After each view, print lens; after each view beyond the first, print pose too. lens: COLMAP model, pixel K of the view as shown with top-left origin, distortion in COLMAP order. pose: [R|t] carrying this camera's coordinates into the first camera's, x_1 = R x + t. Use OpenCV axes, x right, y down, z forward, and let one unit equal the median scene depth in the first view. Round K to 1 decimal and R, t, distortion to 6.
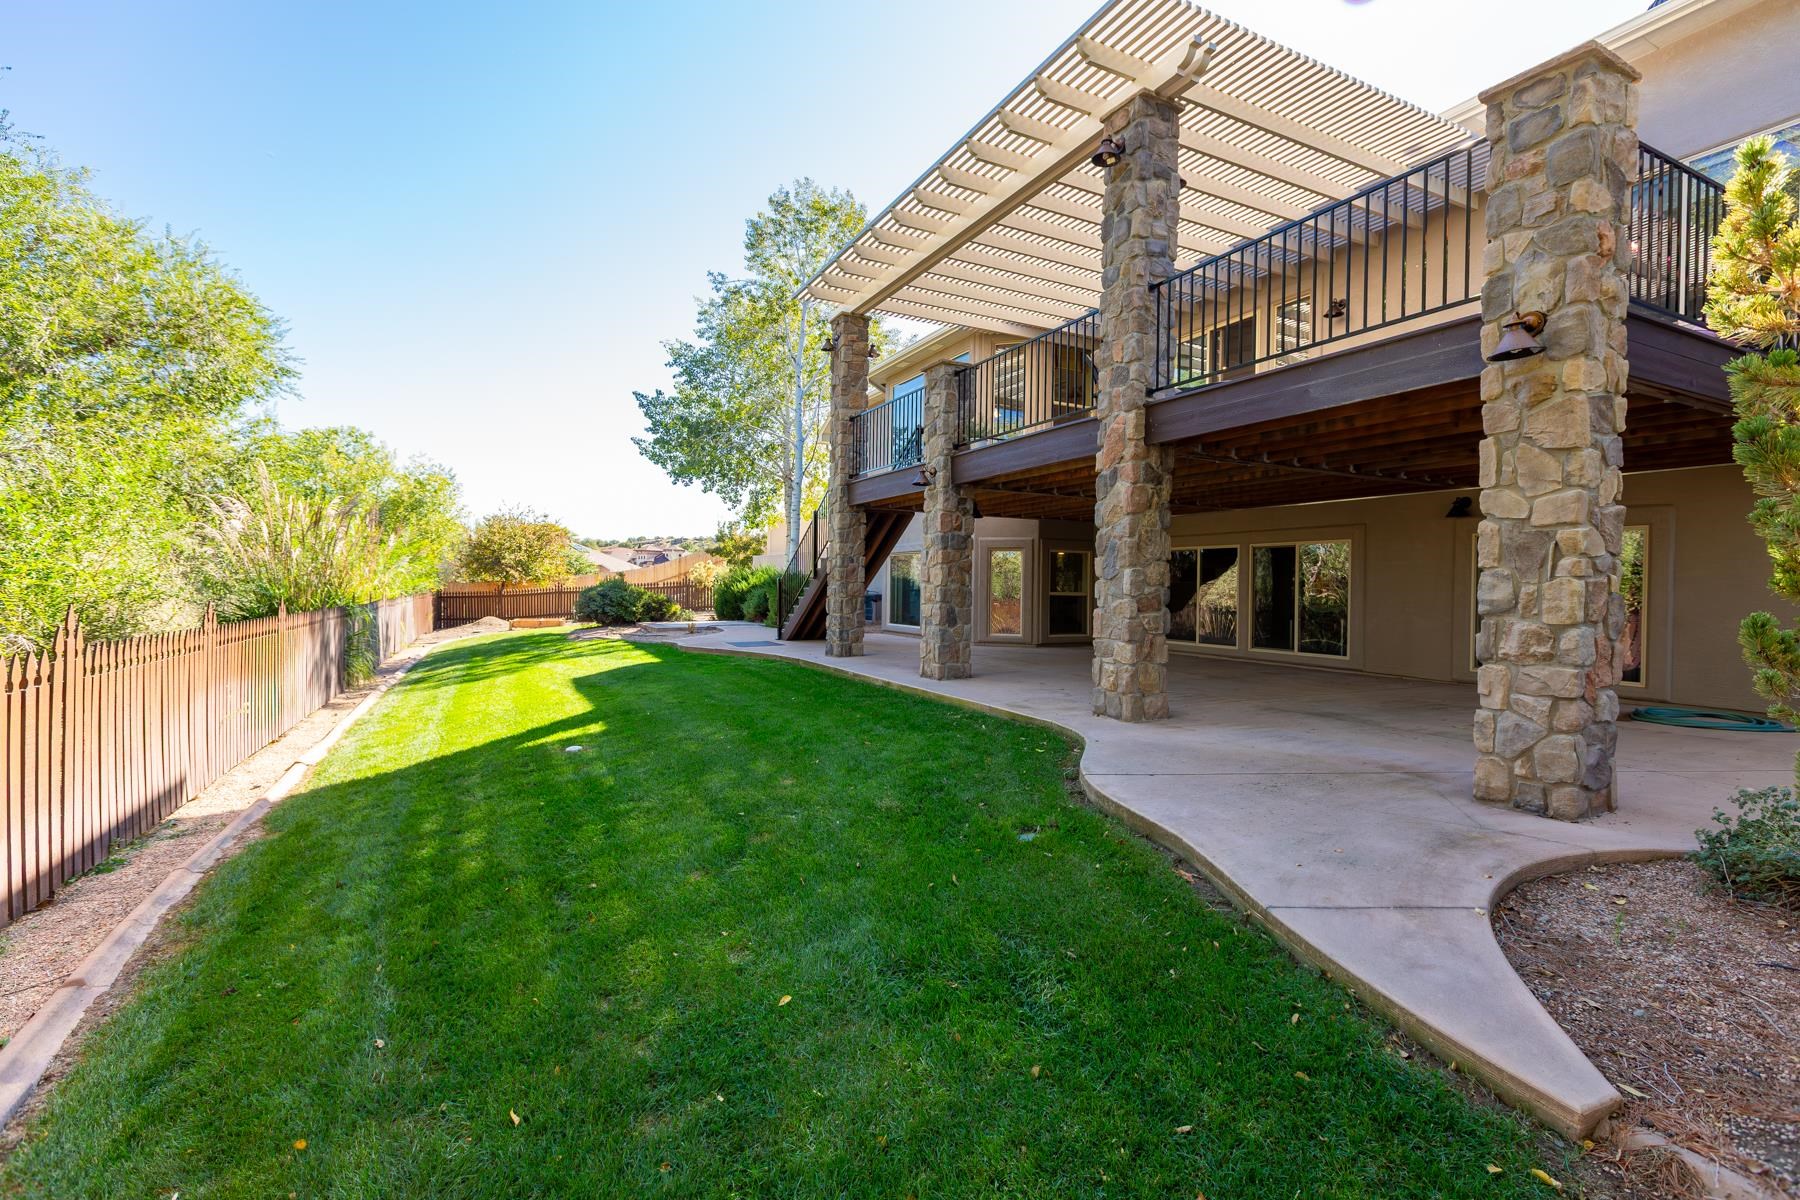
lens RADIAL K [[807.3, 0, 911.3], [0, 807.3, 593.0], [0, 0, 1]] dist [0.003580, 0.000501]
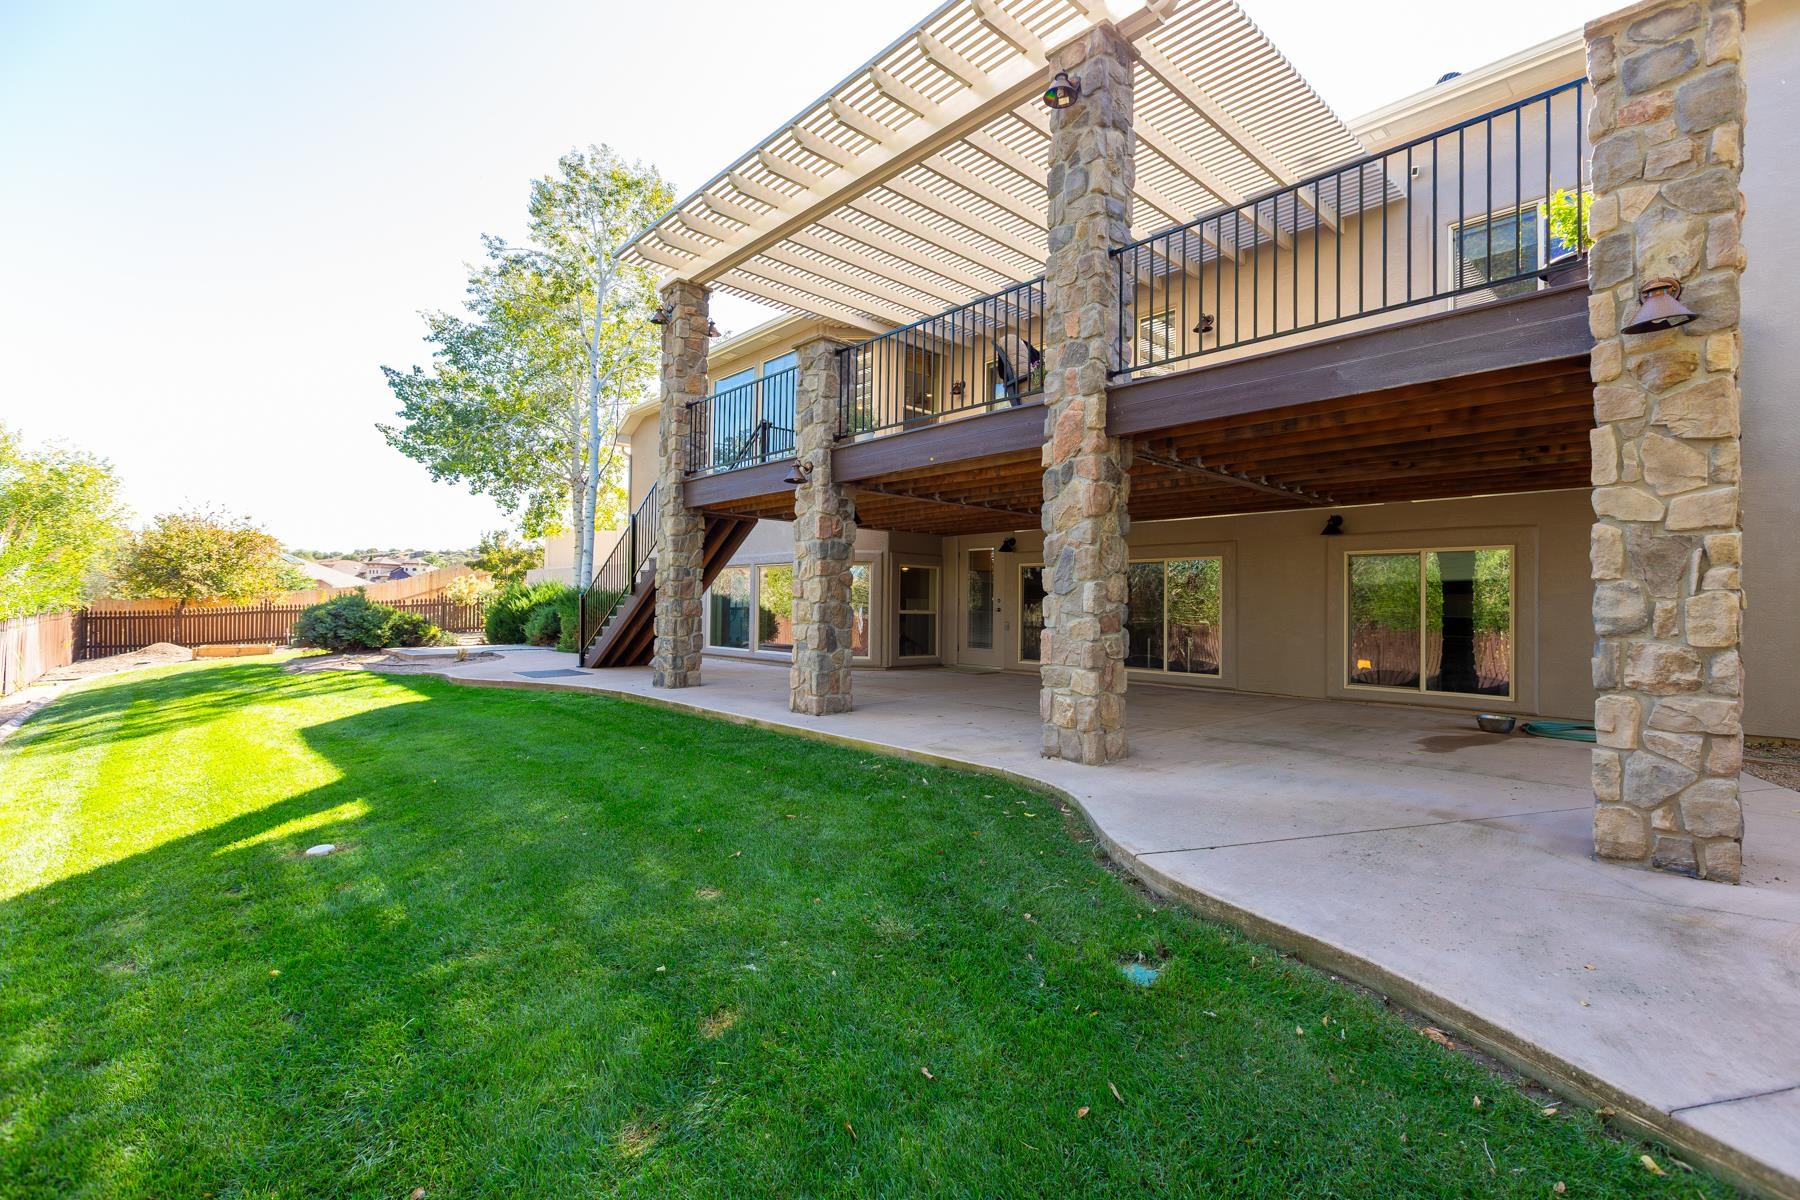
lens RADIAL K [[807.3, 0, 911.3], [0, 807.3, 593.0], [0, 0, 1]] dist [0.003580, 0.000501]
pose [[0.964931, 0.003844, 0.262474, -0.125905], [0.002117, 0.999746, -0.022426, -0.000032], [-0.262493, 0.022196, 0.964678, 0.230916]]
